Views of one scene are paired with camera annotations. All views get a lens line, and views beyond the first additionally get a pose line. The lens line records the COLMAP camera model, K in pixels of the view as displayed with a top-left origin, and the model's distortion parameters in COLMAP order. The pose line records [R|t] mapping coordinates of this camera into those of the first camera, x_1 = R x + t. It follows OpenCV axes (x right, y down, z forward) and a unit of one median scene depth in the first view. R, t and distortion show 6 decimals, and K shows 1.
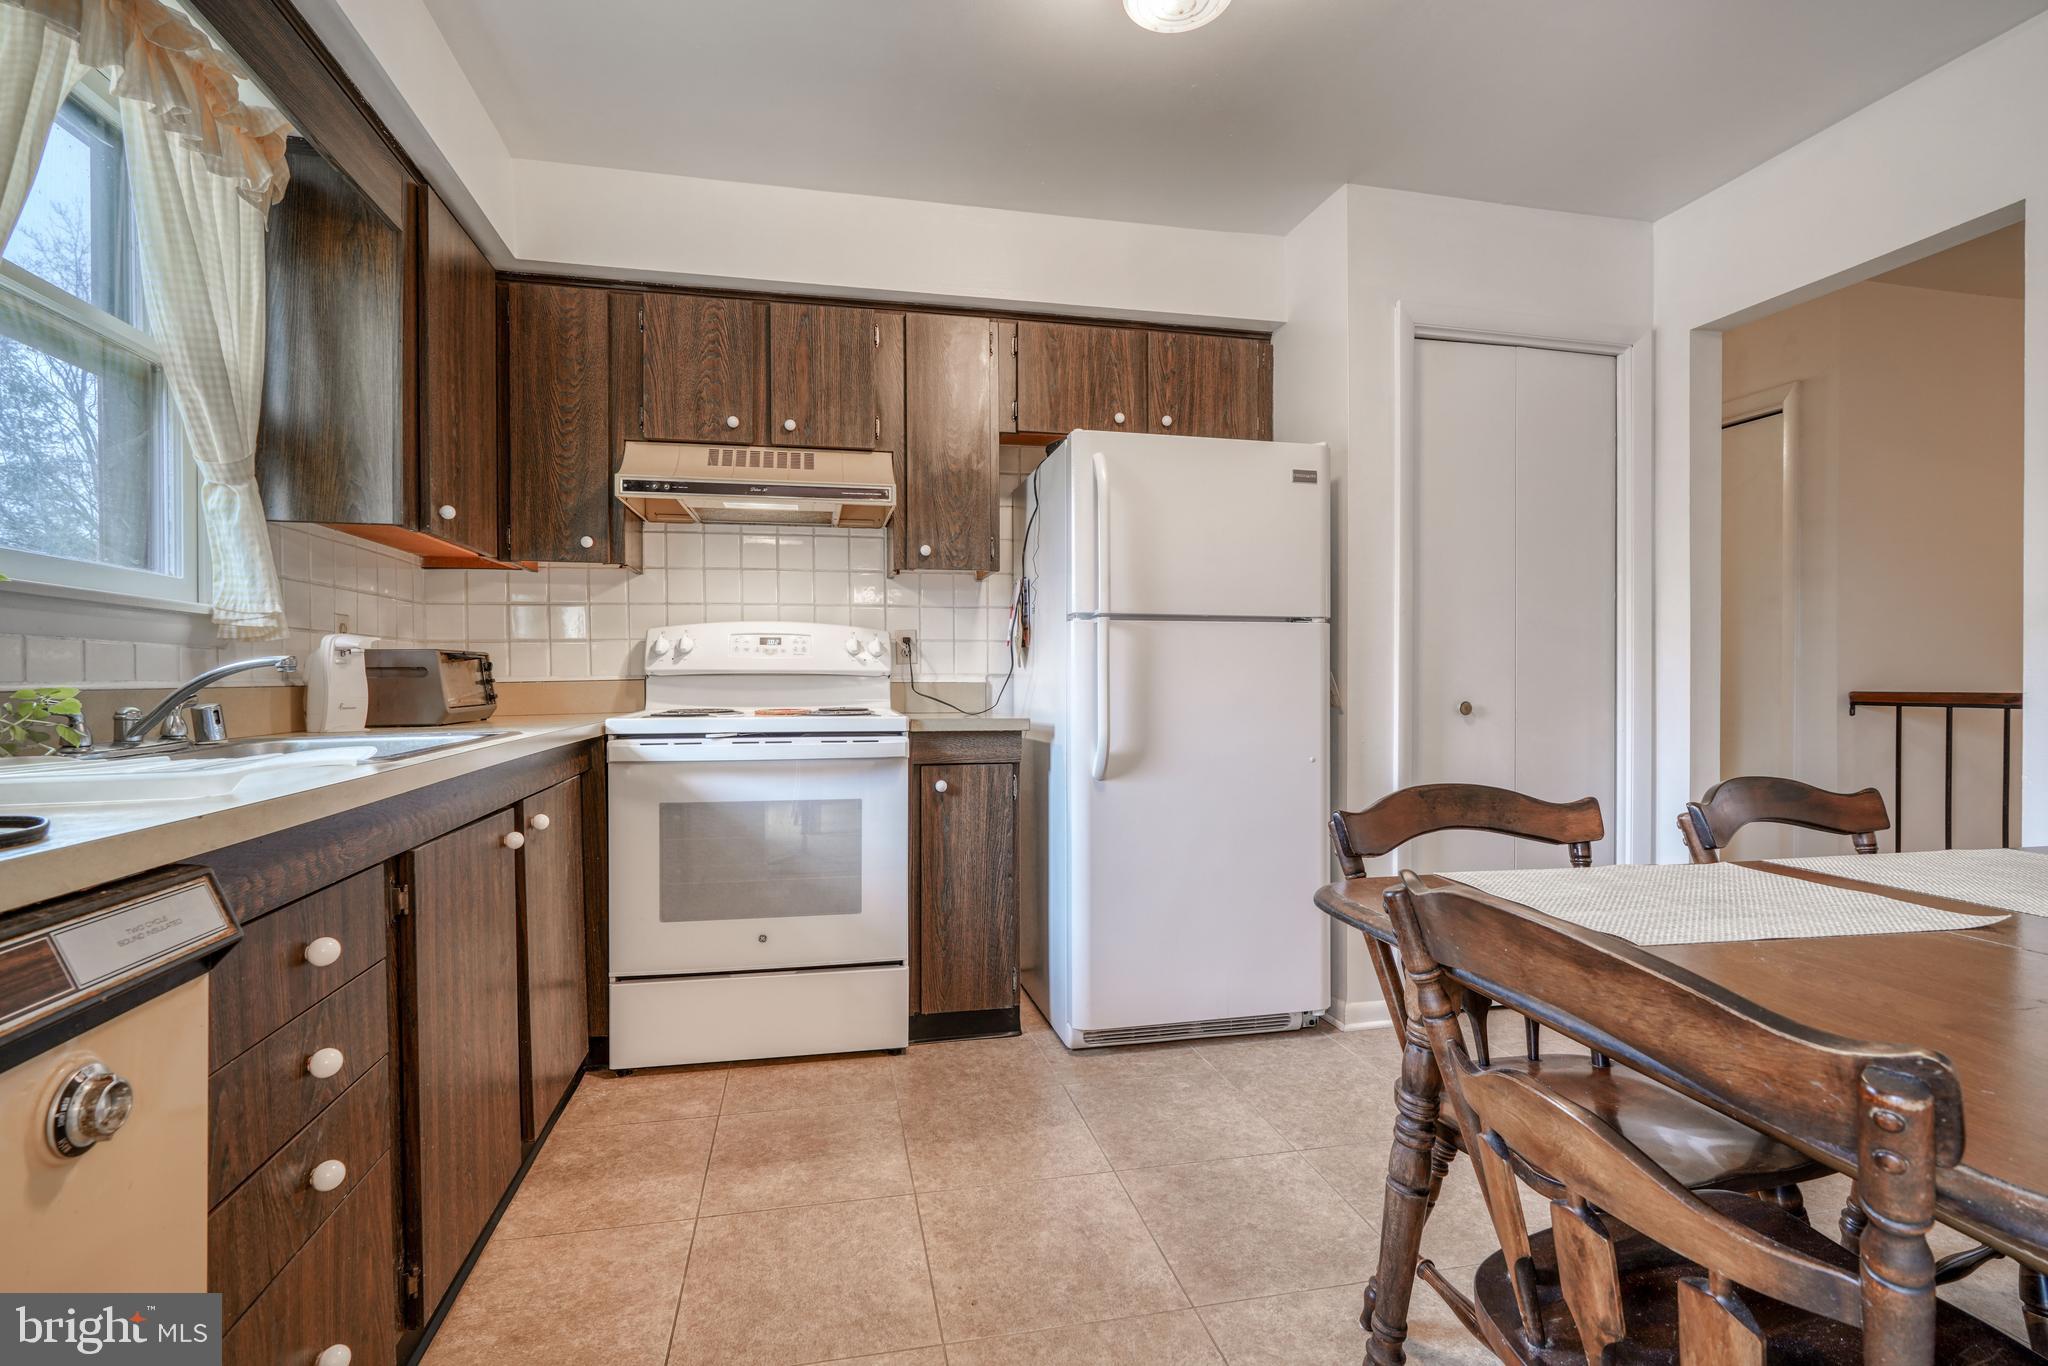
lens RADIAL K [[943.2, 0, 1017.8], [0, 943.2, 680.4], [0, 0, 1]] dist [-0.013285, 0.005009]
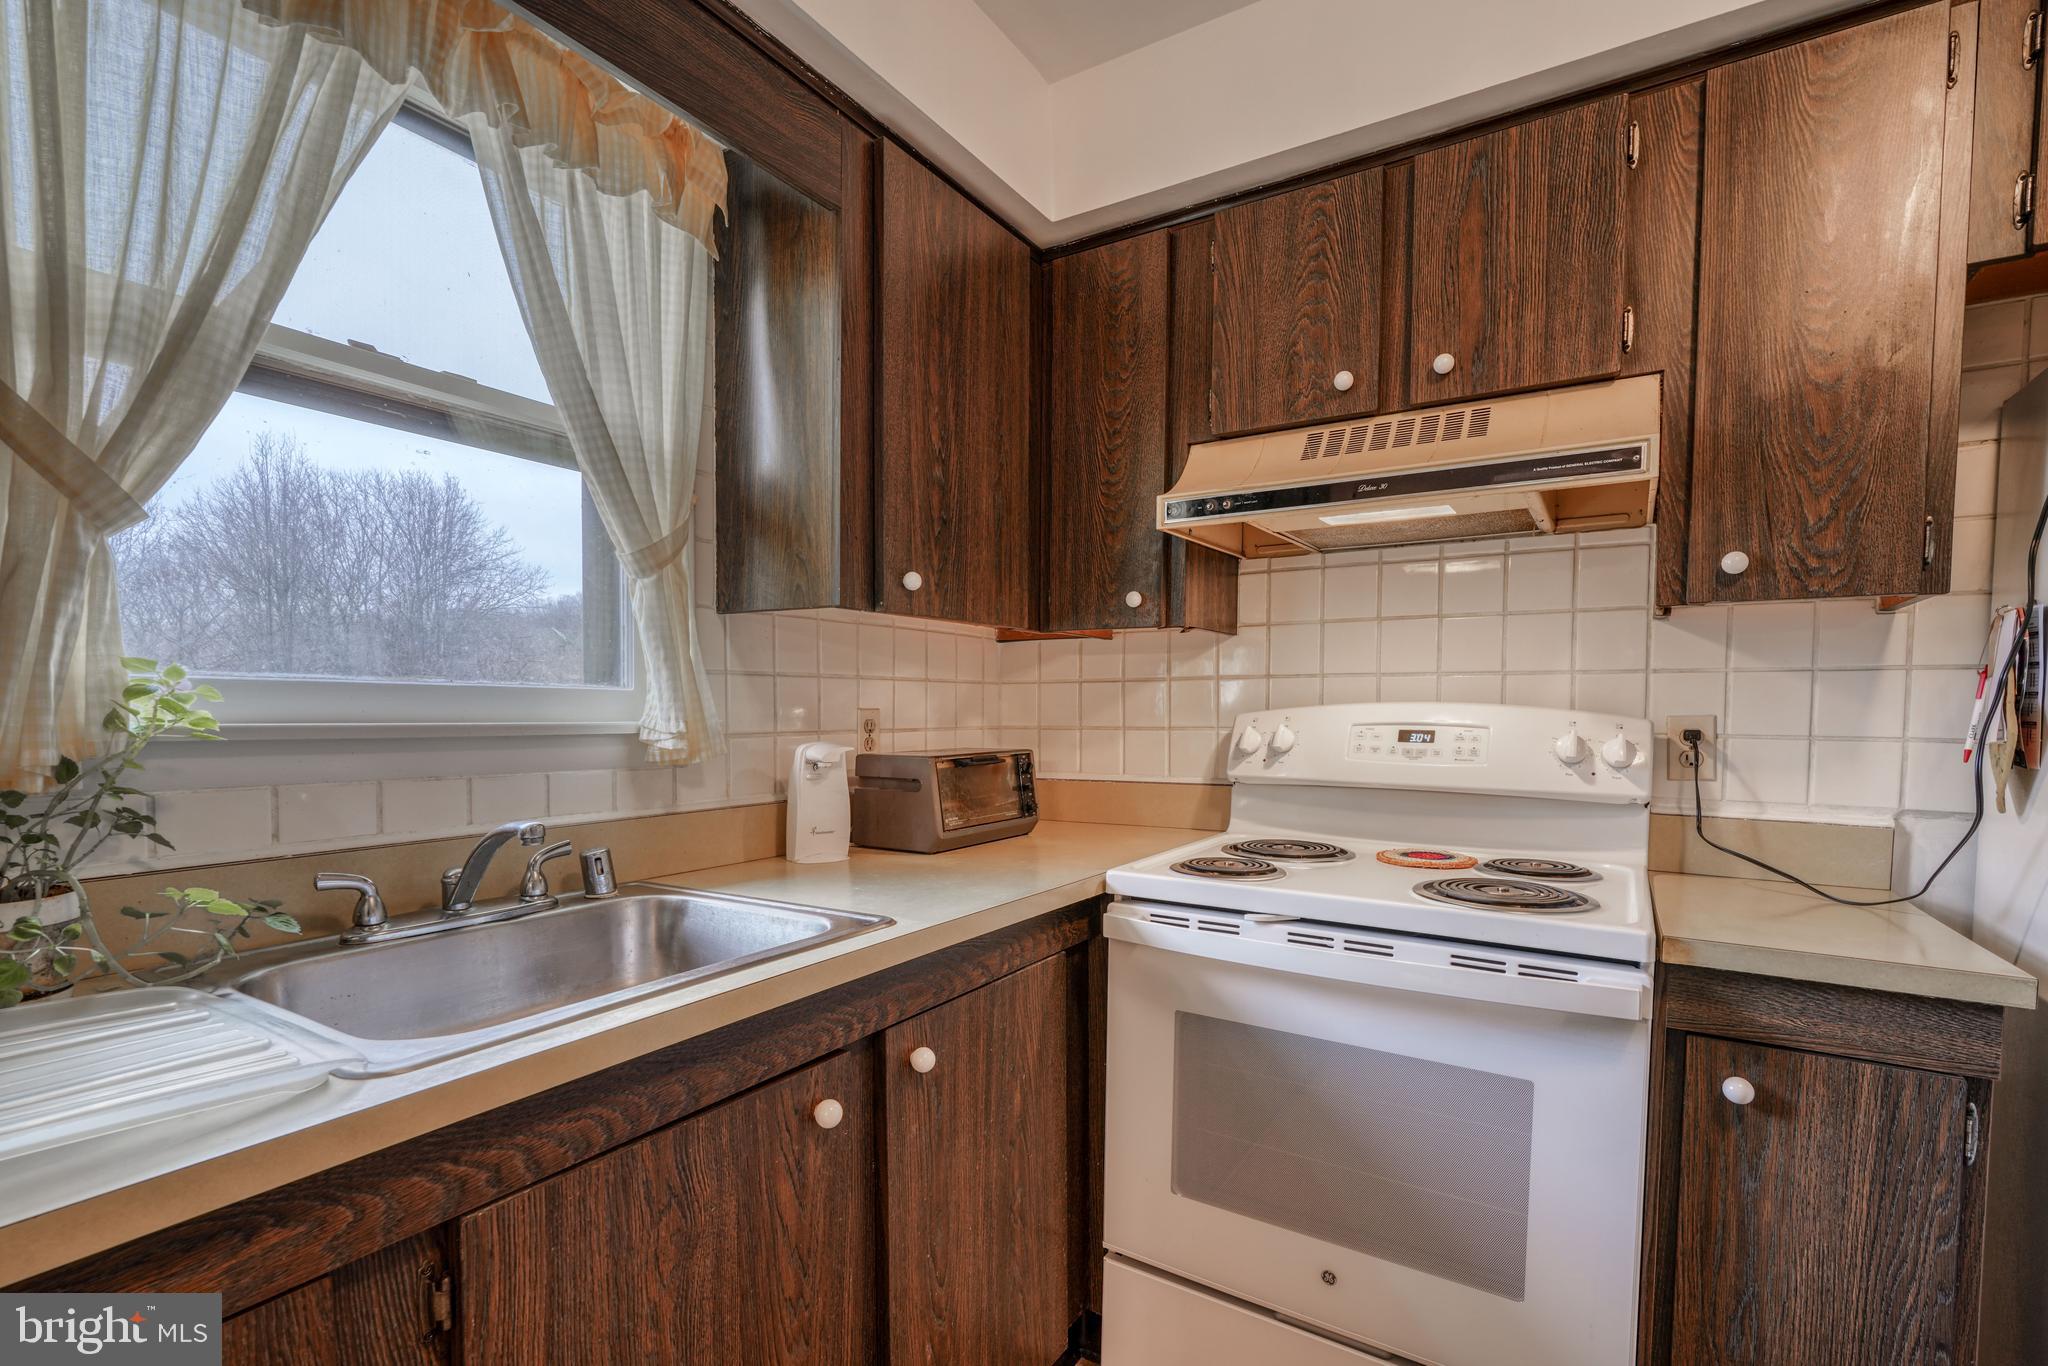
lens RADIAL K [[943.2, 0, 1007.1], [0, 943.2, 749.9], [0, 0, 1]] dist [-0.013285, 0.005009]
pose [[0.696115, 0.042685, -0.716660, -0.010615], [-0.009898, 0.998707, 0.049870, -0.067914], [0.717862, -0.027622, 0.695637, 0.431135]]
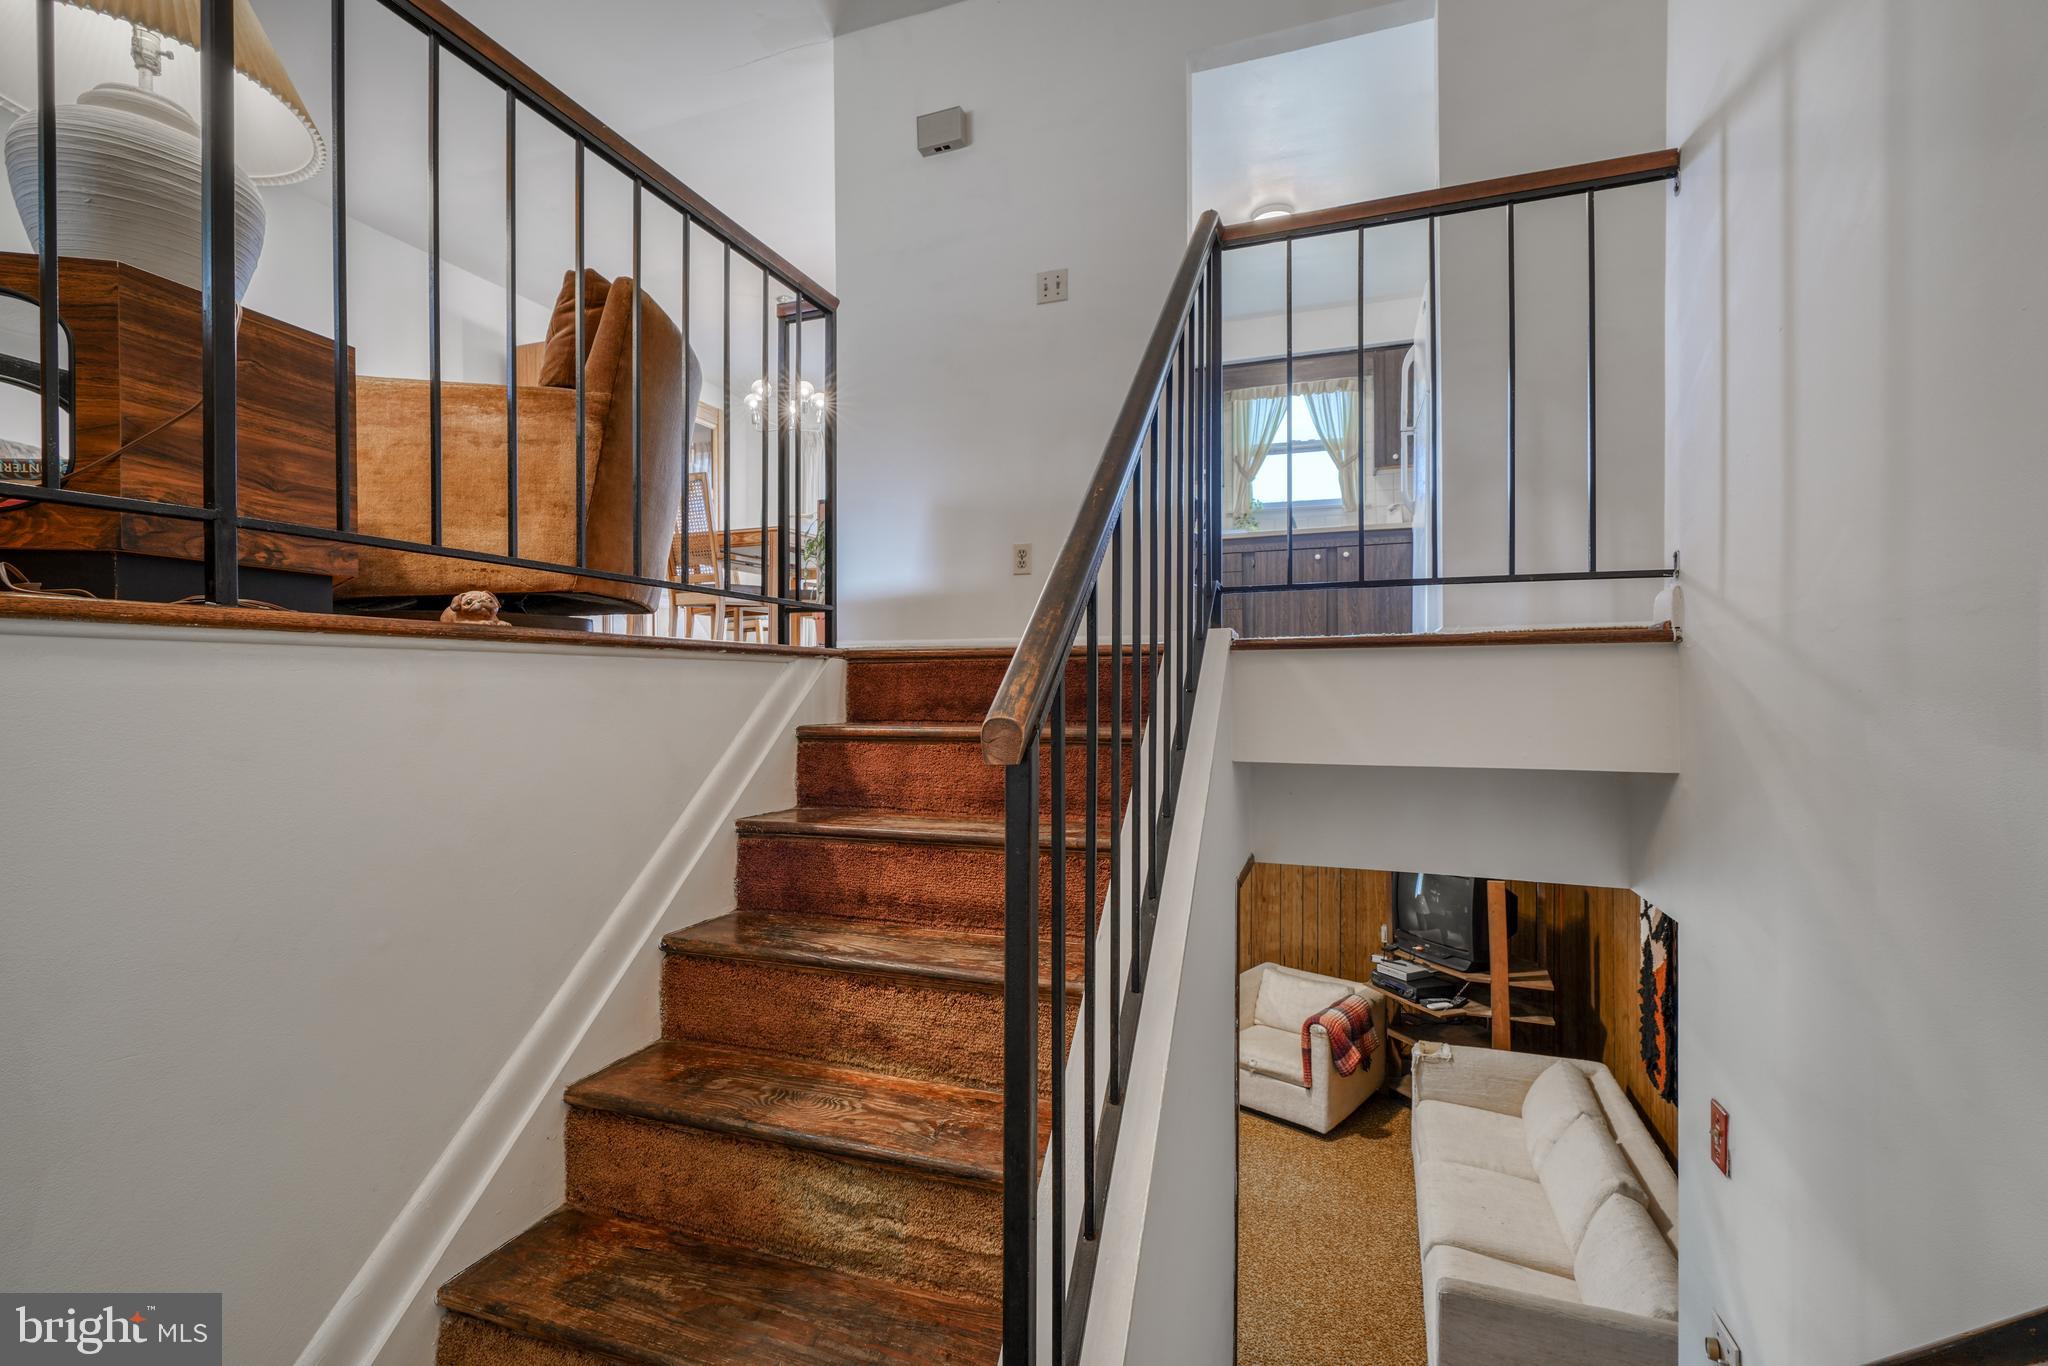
lens RADIAL K [[943.2, 0, 1016.9], [0, 943.2, 684.0], [0, 0, 1]] dist [-0.013285, 0.005009]
pose [[-0.529733, 0.004434, -0.848153, 2.025909], [0.004071, 0.999988, 0.002685, 0.418081], [0.848154, -0.002031, -0.529745, 1.260417]]
